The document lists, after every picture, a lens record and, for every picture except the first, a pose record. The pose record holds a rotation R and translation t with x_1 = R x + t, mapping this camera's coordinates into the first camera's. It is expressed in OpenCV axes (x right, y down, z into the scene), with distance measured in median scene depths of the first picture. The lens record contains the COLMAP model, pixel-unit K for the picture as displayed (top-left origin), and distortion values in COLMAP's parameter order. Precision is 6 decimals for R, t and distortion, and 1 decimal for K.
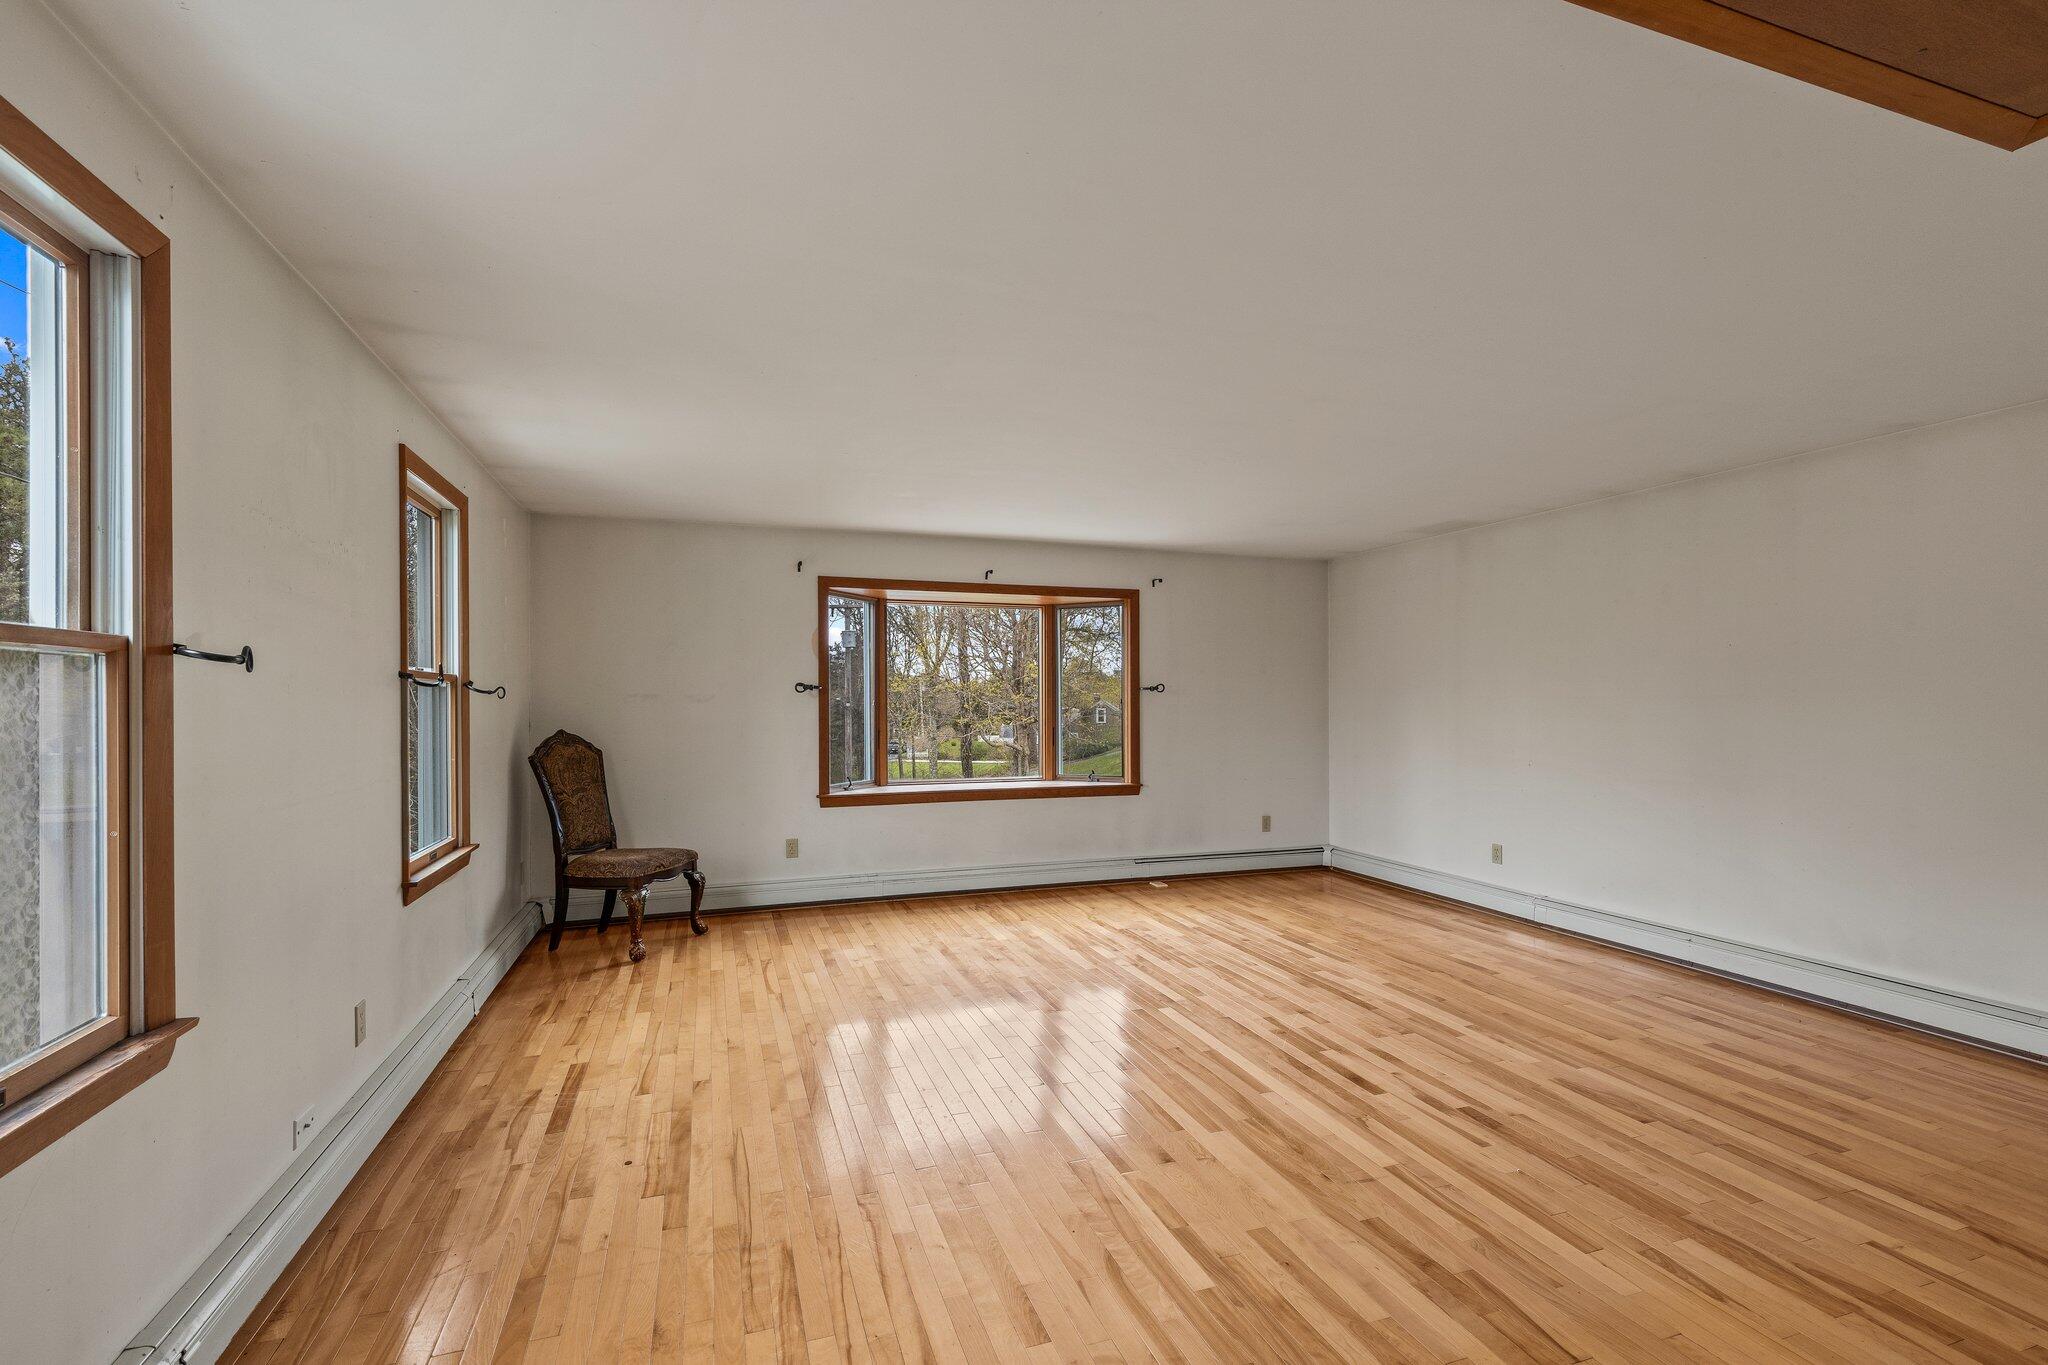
lens RADIAL K [[914.2, 0, 1040.0], [0, 914.2, 685.5], [0, 0, 1]] dist [0.005952, 0.000629]
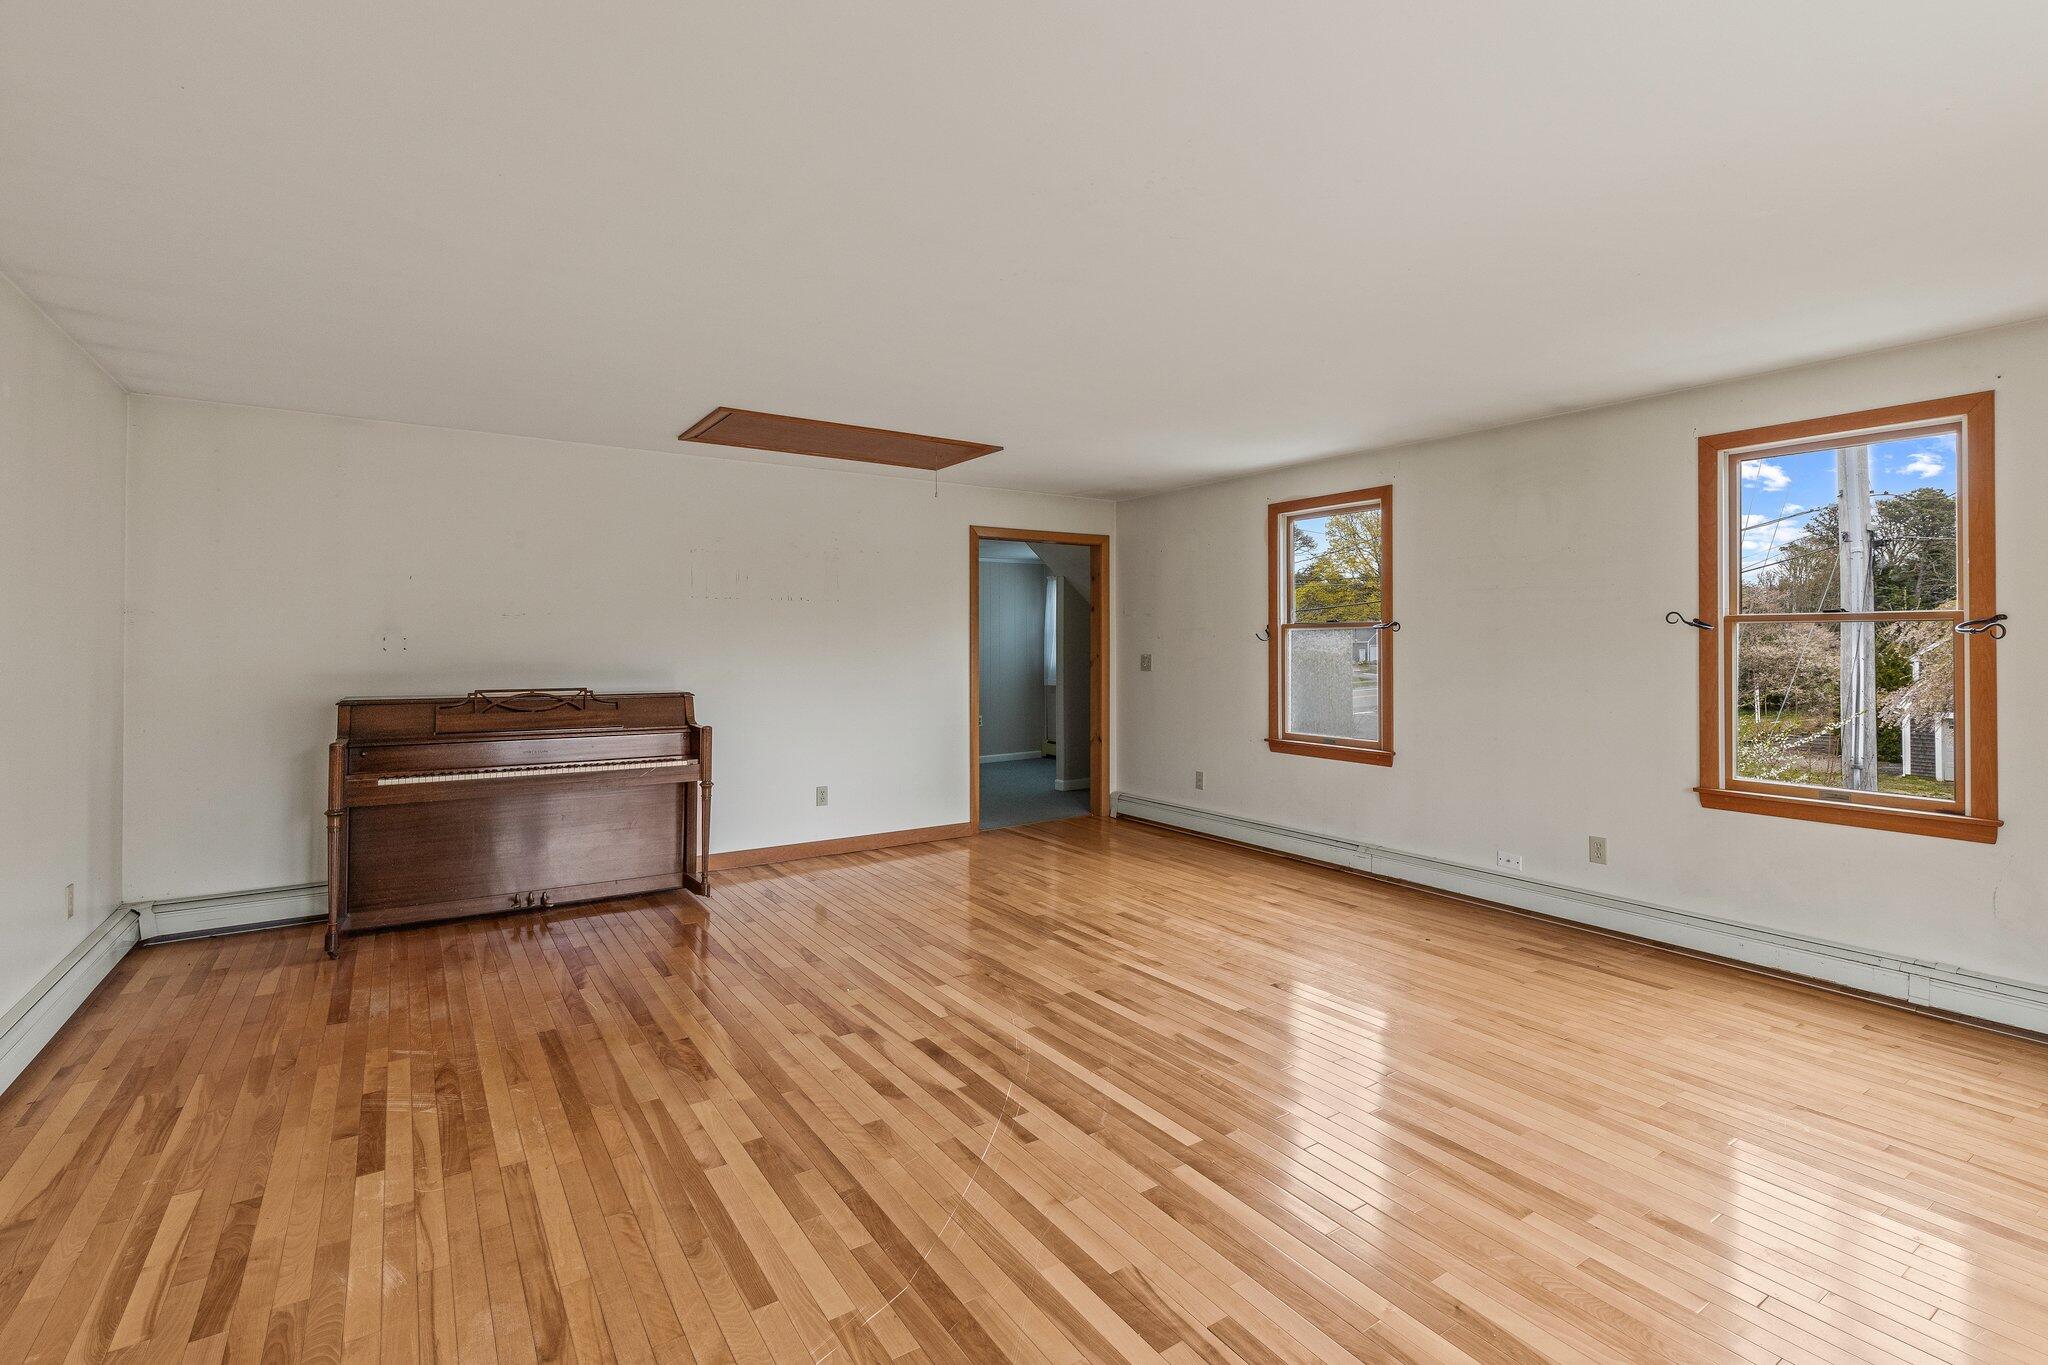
lens RADIAL K [[914.2, 0, 1025.0], [0, 914.2, 662.2], [0, 0, 1]] dist [0.005952, 0.000629]
pose [[-0.969702, 0.009728, -0.244096, 0.452507], [0.007449, 0.999920, 0.010255, 0.025469], [0.244176, 0.008126, -0.969697, 1.806812]]
